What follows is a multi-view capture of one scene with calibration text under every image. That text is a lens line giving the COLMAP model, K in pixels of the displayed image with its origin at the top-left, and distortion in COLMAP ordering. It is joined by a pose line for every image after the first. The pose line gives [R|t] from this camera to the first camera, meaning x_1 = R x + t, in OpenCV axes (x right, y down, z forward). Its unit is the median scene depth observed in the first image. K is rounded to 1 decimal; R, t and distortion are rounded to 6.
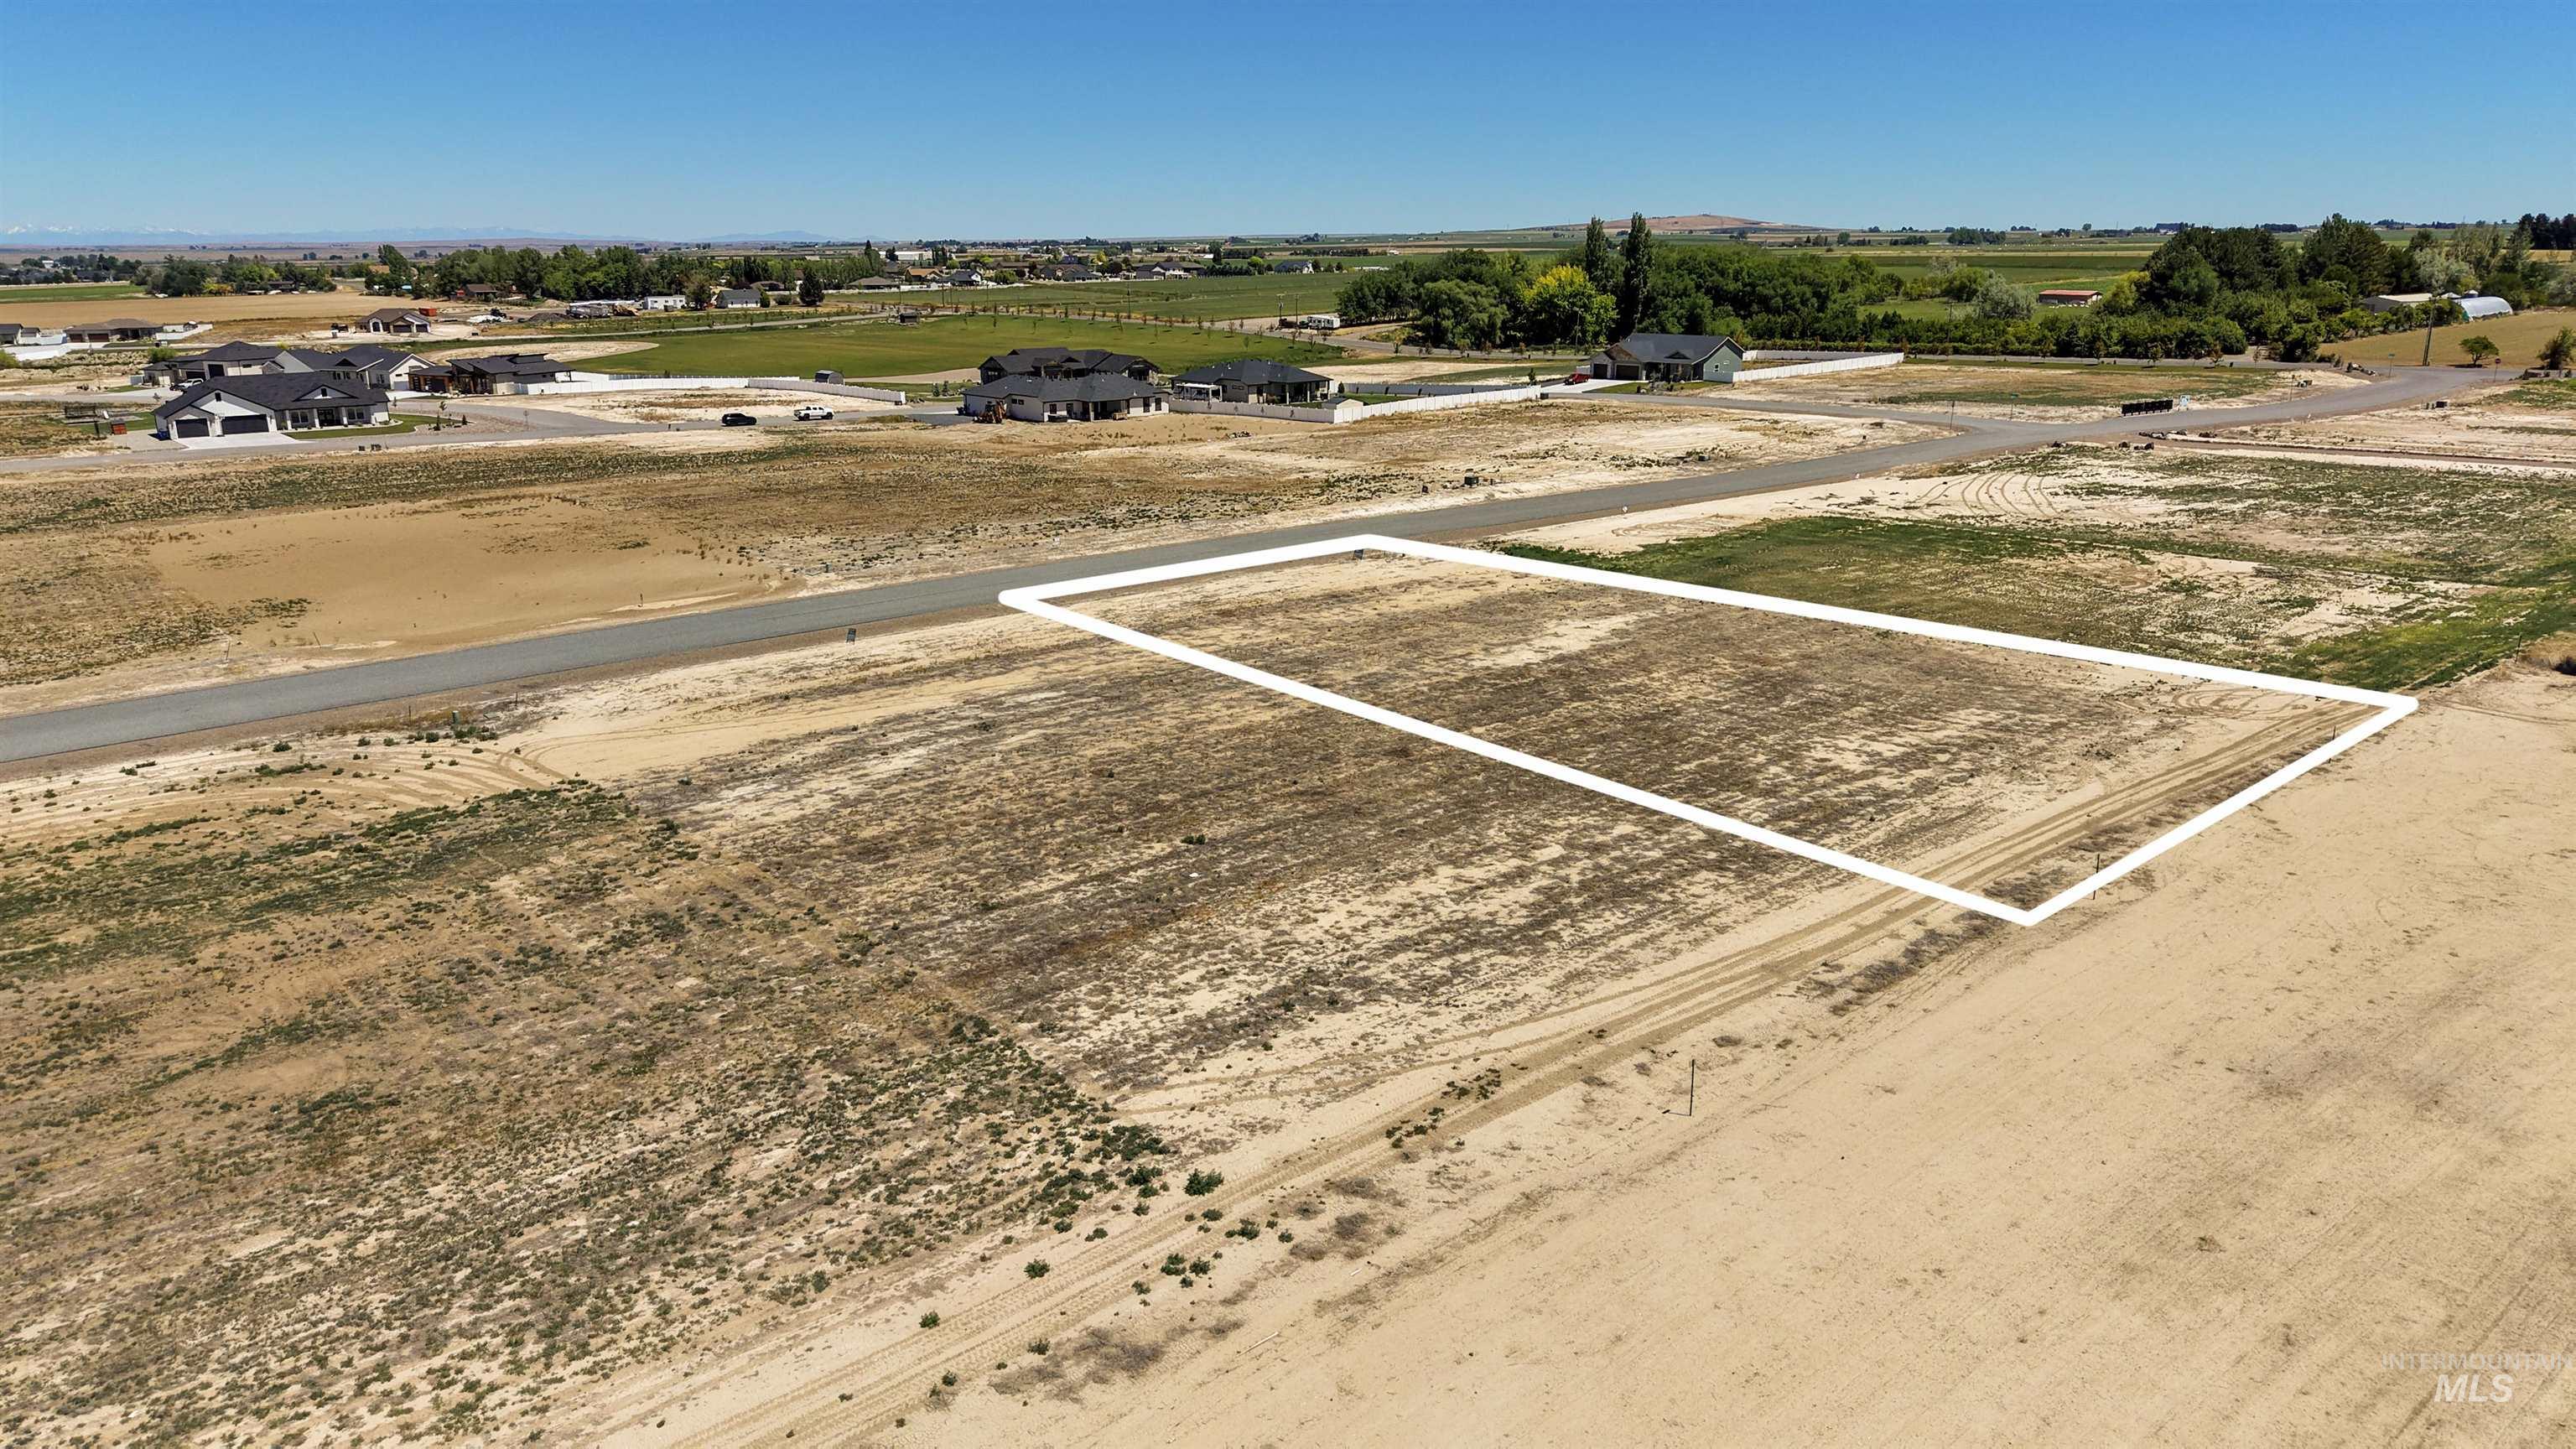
lens RADIAL K [[1719.3, 0, 1302.9], [0, 1719.3, 731.1], [0, 0, 1]] dist [0.043391, -0.056068]
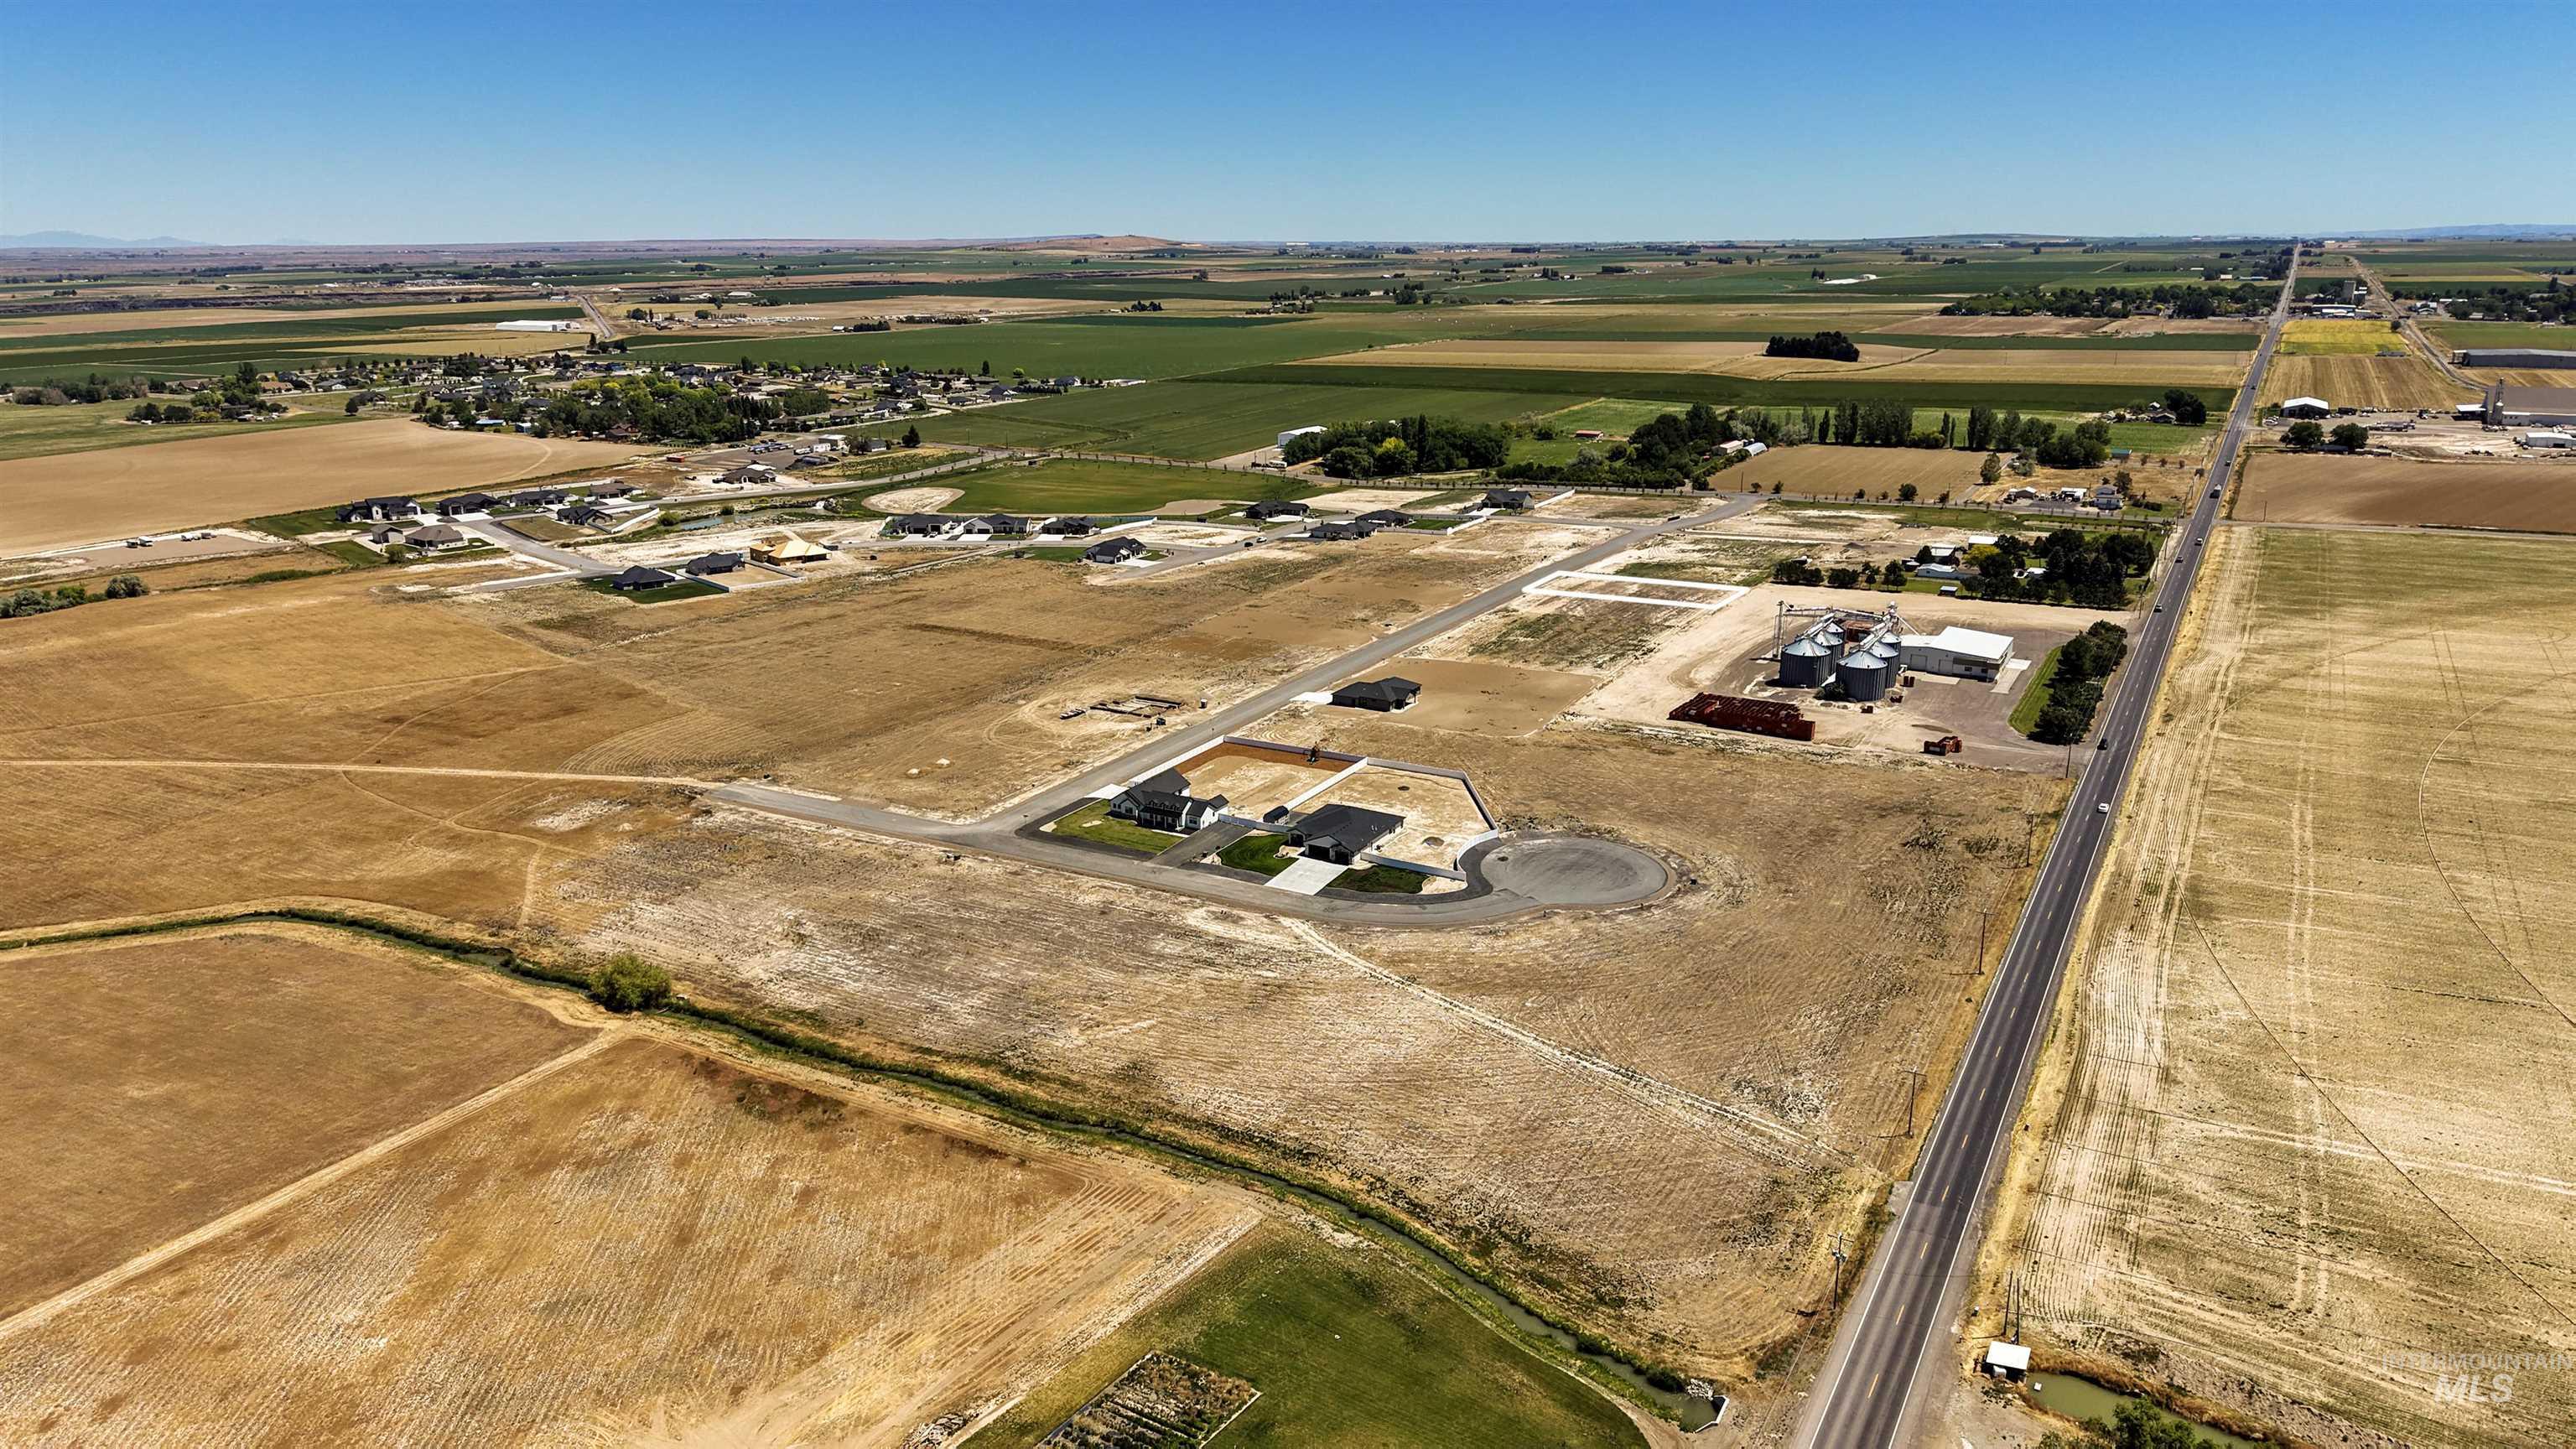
lens RADIAL K [[1719.3, 0, 1284.4], [0, 1719.3, 745.3], [0, 0, 1]] dist [0.043391, -0.056068]
pose [[0.947308, -0.089337, 0.307614, -0.890466], [0.087335, 0.995972, 0.020298, 0.082818], [-0.308189, 0.007637, 0.951295, -1.340292]]
